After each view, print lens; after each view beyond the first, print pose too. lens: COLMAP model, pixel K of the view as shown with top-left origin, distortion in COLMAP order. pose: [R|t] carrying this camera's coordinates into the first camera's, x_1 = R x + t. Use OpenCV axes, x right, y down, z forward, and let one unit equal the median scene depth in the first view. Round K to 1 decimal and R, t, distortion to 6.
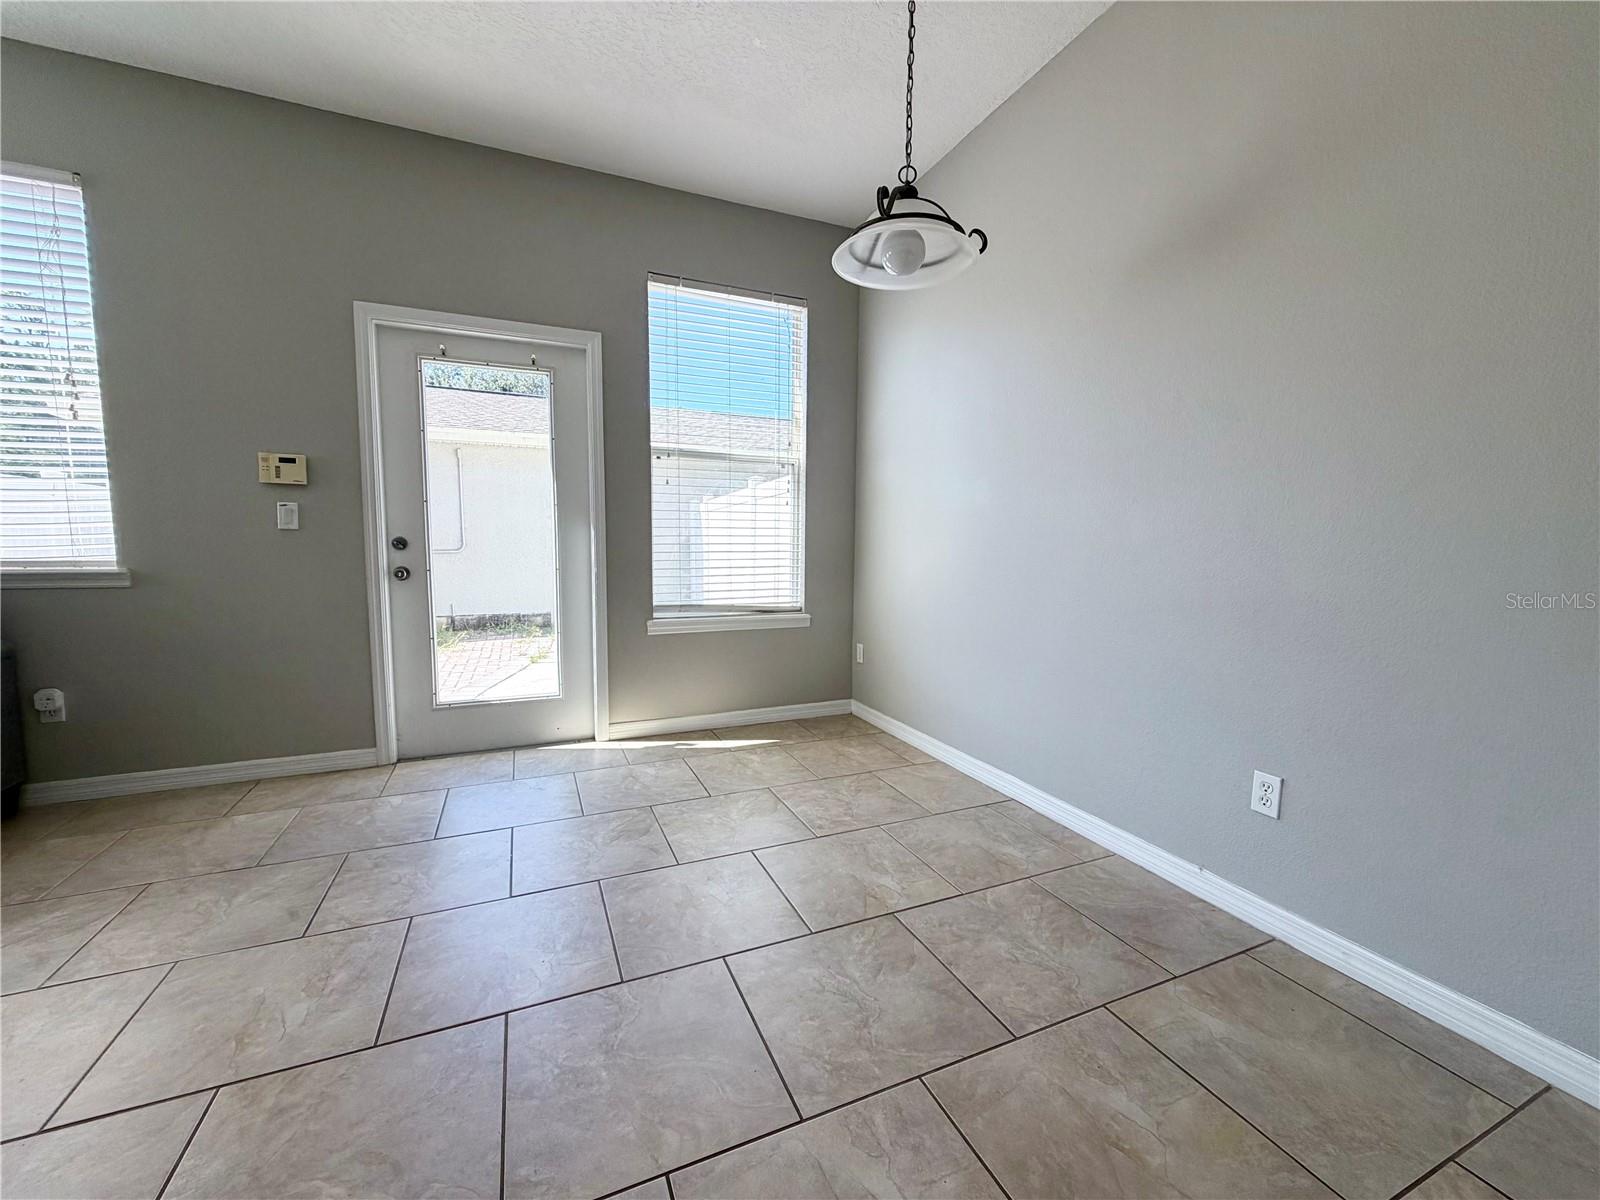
lens RADIAL K [[637.0, 0, 798.2], [0, 637.0, 601.6], [0, 0, 1]] dist [0.001044, 0.000175]
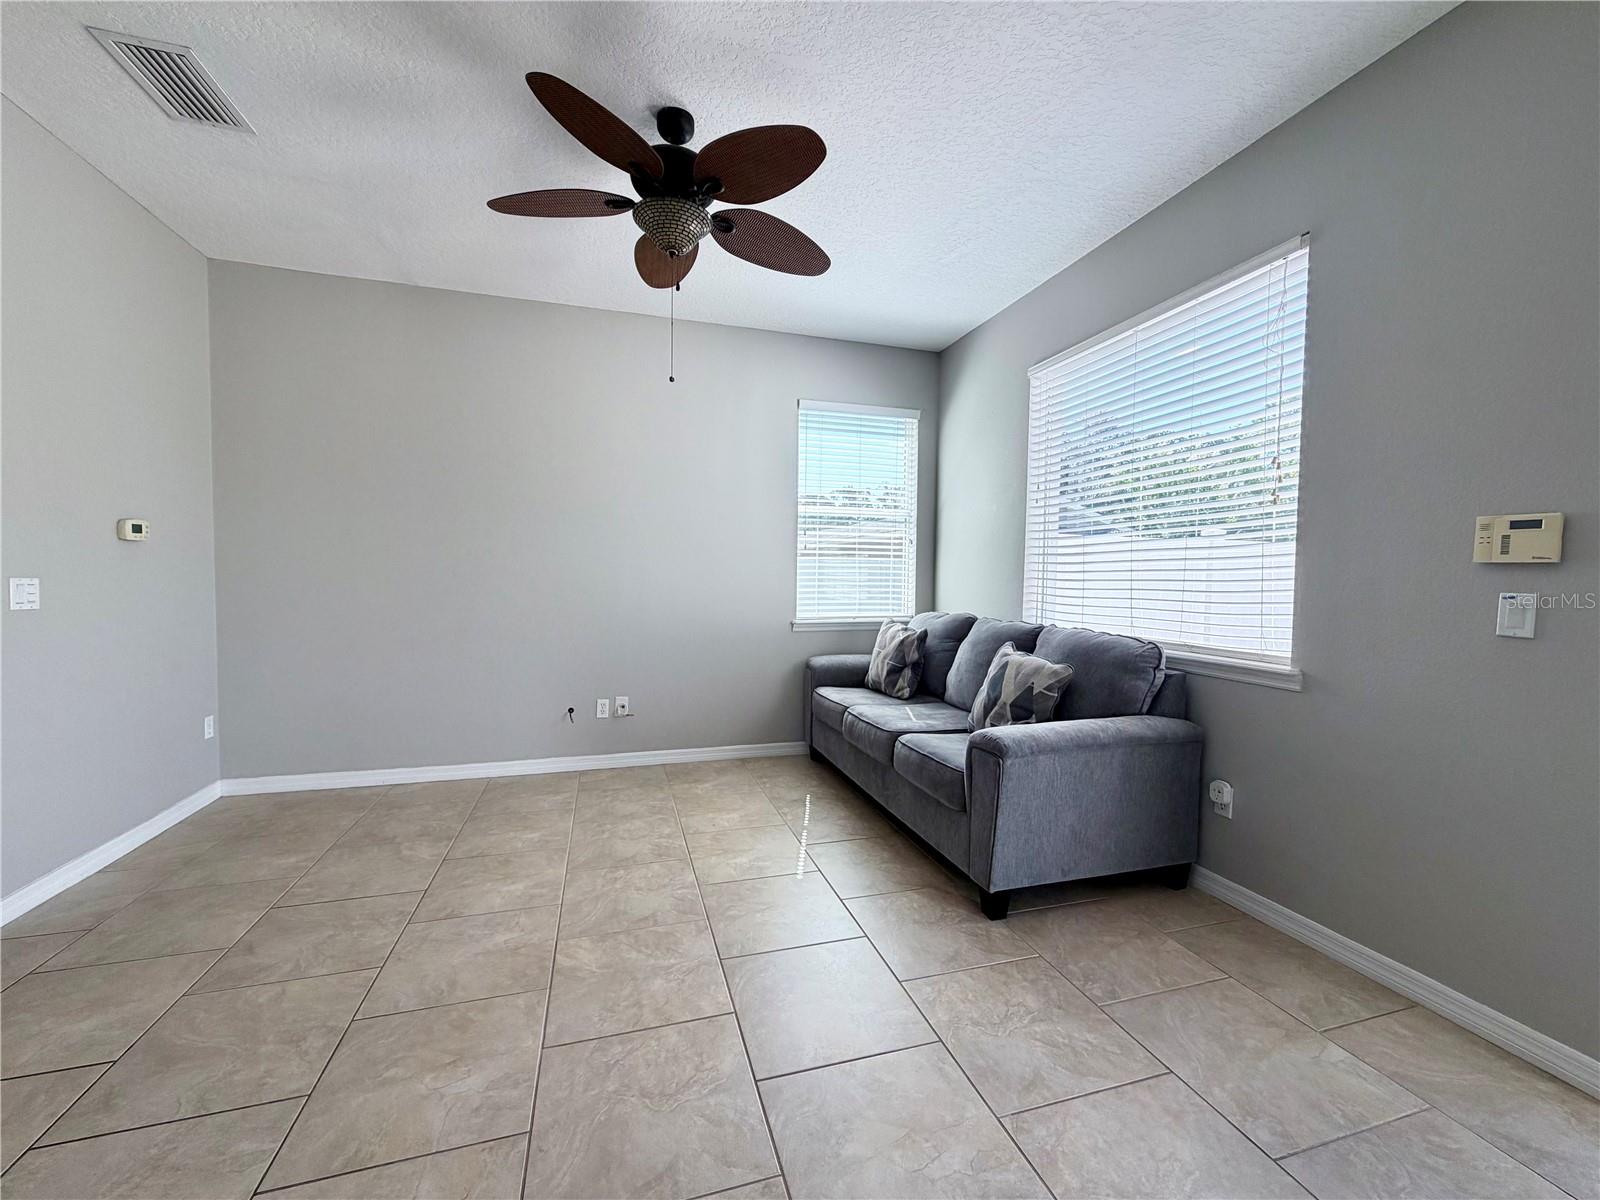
lens RADIAL K [[637.0, 0, 796.3], [0, 637.0, 602.0], [0, 0, 1]] dist [0.001044, 0.000175]
pose [[-0.118086, 0.030170, -0.992545, -0.112150], [-0.106866, 0.993347, 0.042909, -0.095655], [0.987236, 0.111136, -0.114076, 0.375672]]
